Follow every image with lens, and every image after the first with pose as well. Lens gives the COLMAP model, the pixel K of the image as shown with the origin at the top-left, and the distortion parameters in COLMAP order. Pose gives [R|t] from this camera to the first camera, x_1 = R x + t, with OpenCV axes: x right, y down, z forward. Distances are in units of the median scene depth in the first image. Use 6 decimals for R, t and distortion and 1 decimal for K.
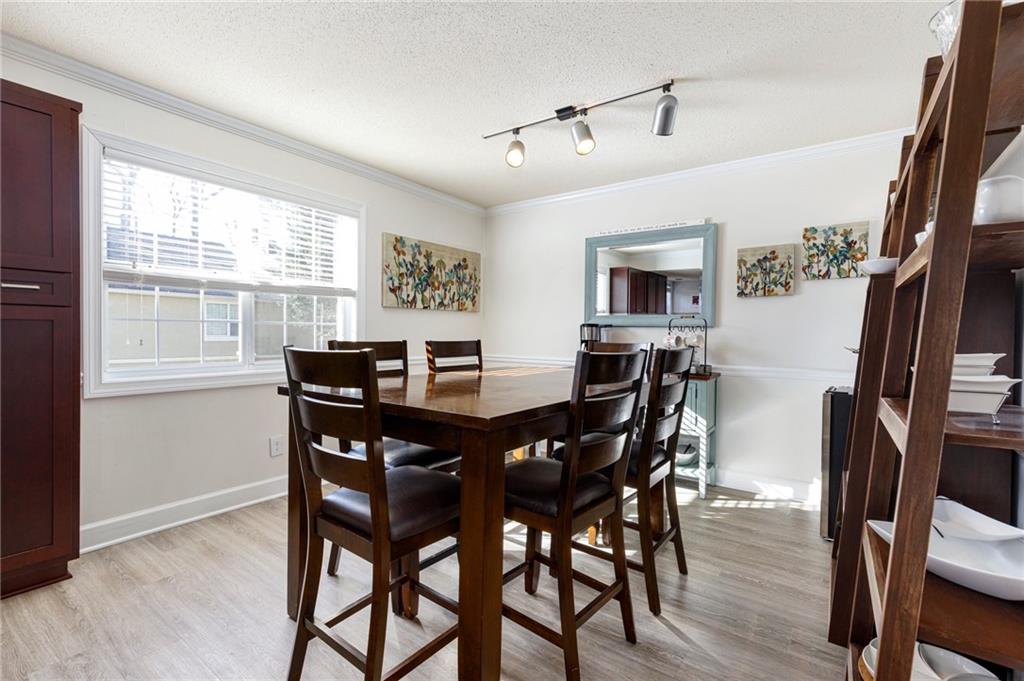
lens RADIAL K [[466.4, 0, 515.3], [0, 466.4, 332.8], [0, 0, 1]] dist [0.007350, -0.001462]
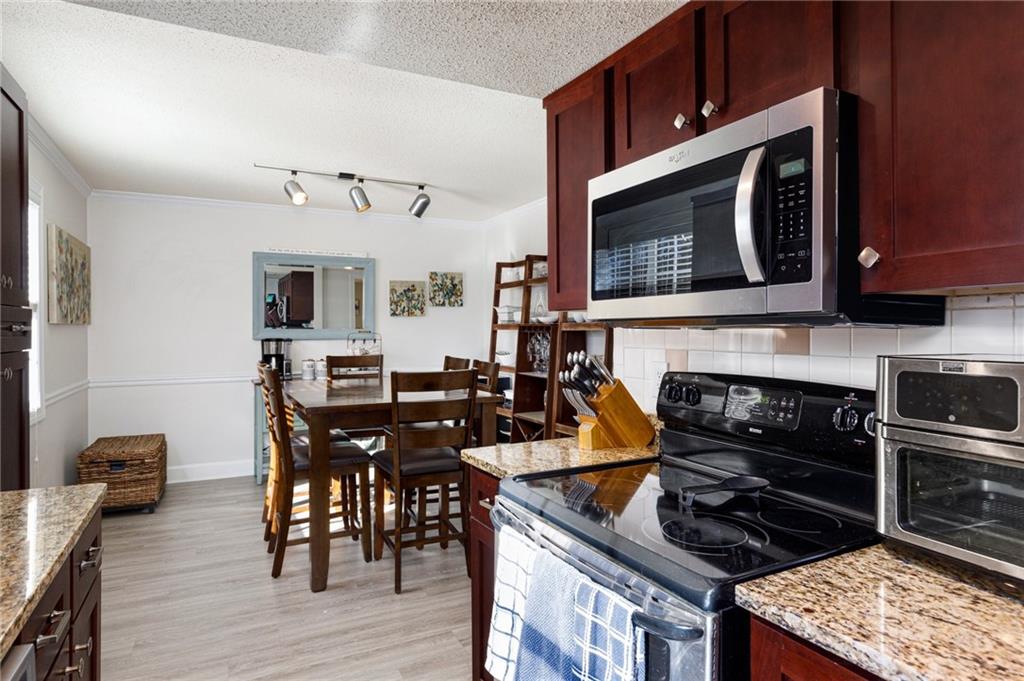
lens RADIAL K [[612.0, 0, 515.1], [0, 612.0, 336.1], [0, 0, 1]] dist [0.001082, 0.000009]
pose [[0.499030, -0.010453, 0.866522, -0.963934], [0.010085, 0.999930, 0.006255, -0.029387], [-0.866526, 0.005617, 0.499100, -0.209150]]
